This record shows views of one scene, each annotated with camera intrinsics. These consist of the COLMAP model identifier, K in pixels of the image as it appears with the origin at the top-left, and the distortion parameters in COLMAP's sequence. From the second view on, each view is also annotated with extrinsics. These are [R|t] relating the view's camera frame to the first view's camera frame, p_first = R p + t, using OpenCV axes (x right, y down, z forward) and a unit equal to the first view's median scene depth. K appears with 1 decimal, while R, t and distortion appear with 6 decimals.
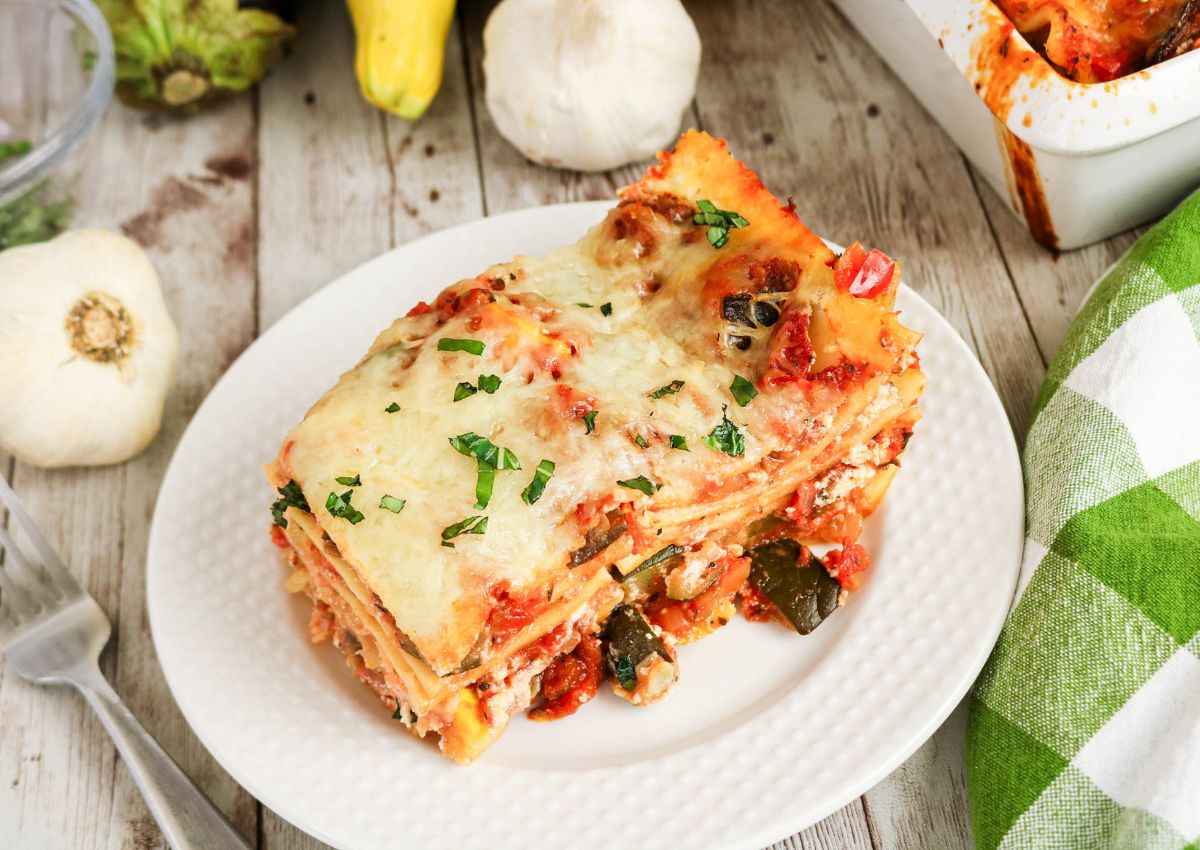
lens RADIAL K [[1055.7, 0, 599.7], [0, 1055.7, 425.9], [0, 0, 1]] dist [0.002220, 0.002538]
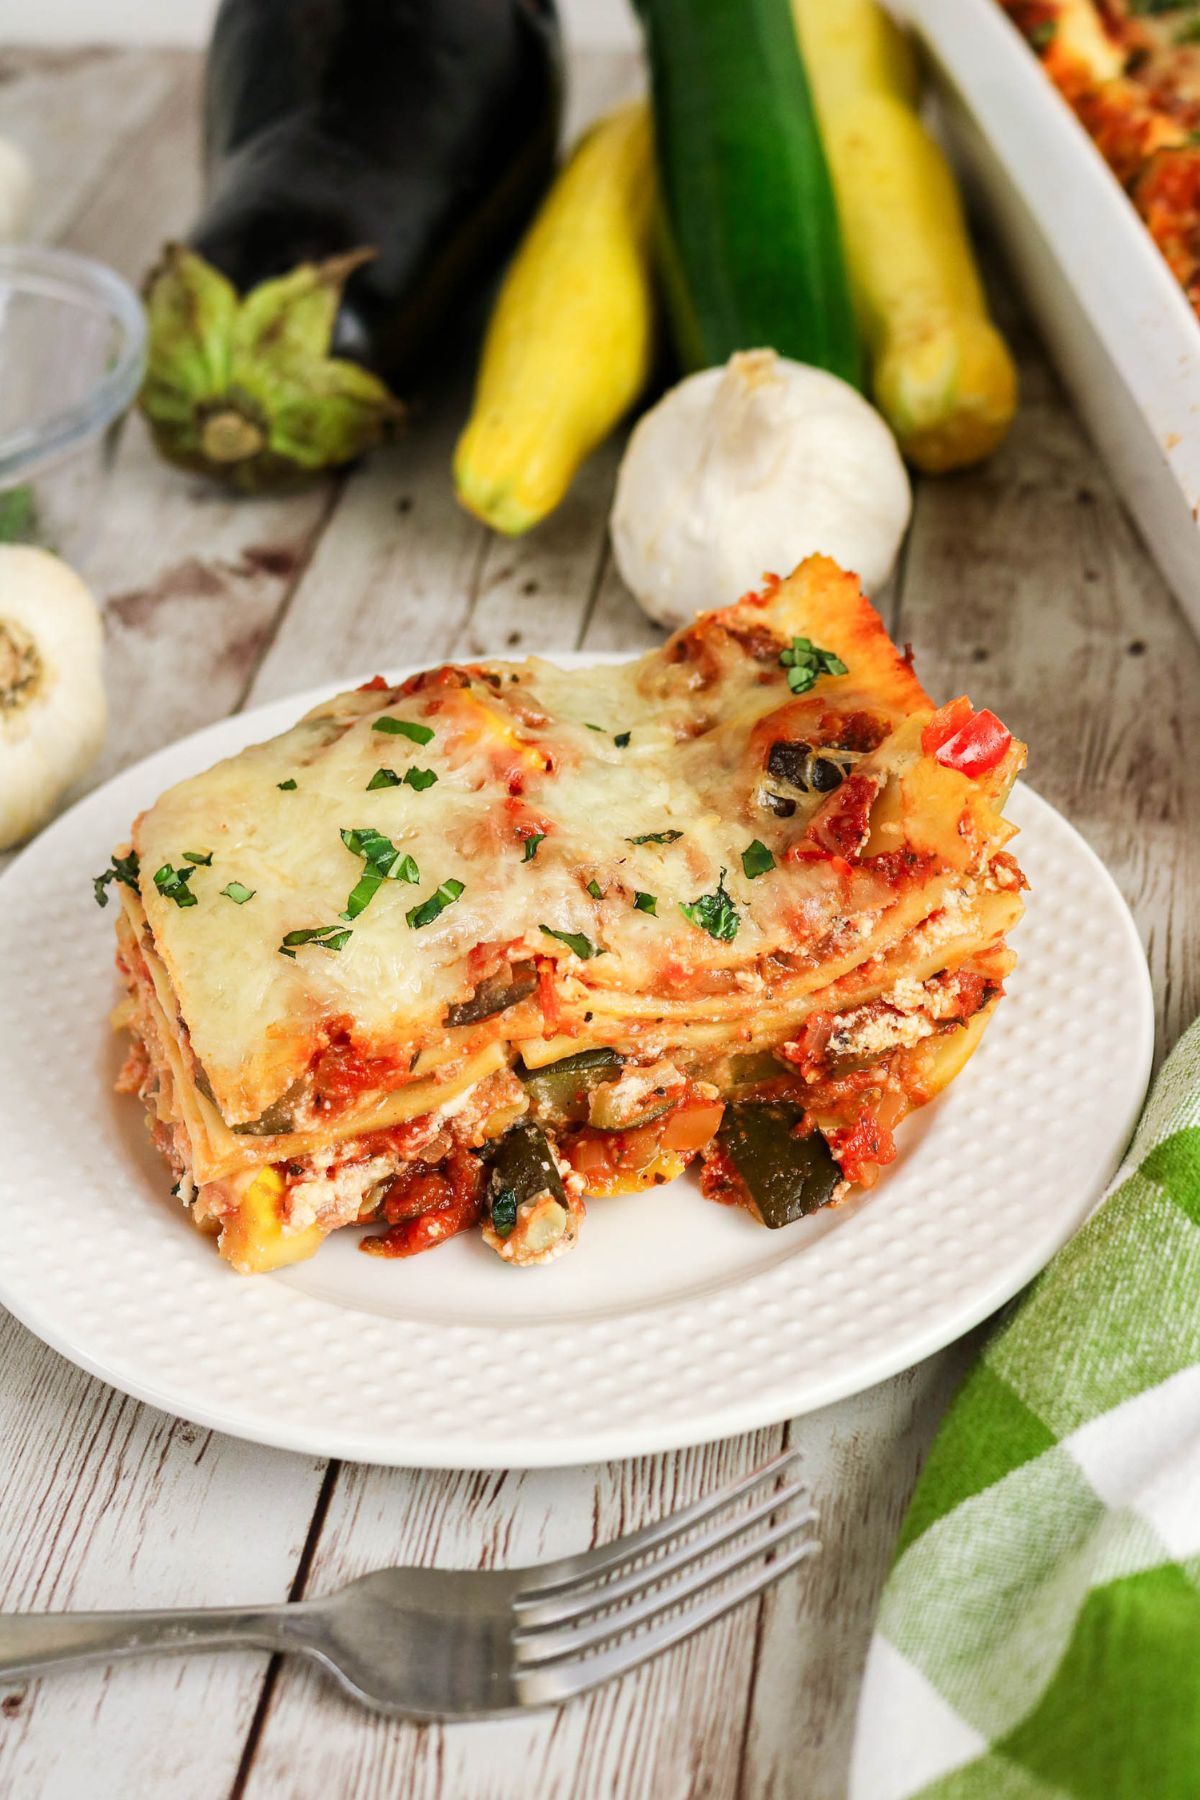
lens RADIAL K [[1484.9, 0, 601.0], [0, 1484.9, 898.3], [0, 0, 1]] dist [0.002213, 0.015189]
pose [[0.970482, 0.221383, -0.095682, 0.128668], [-0.229578, 0.969546, -0.085287, 0.096243], [0.073887, 0.104736, 0.991752, 0.006838]]
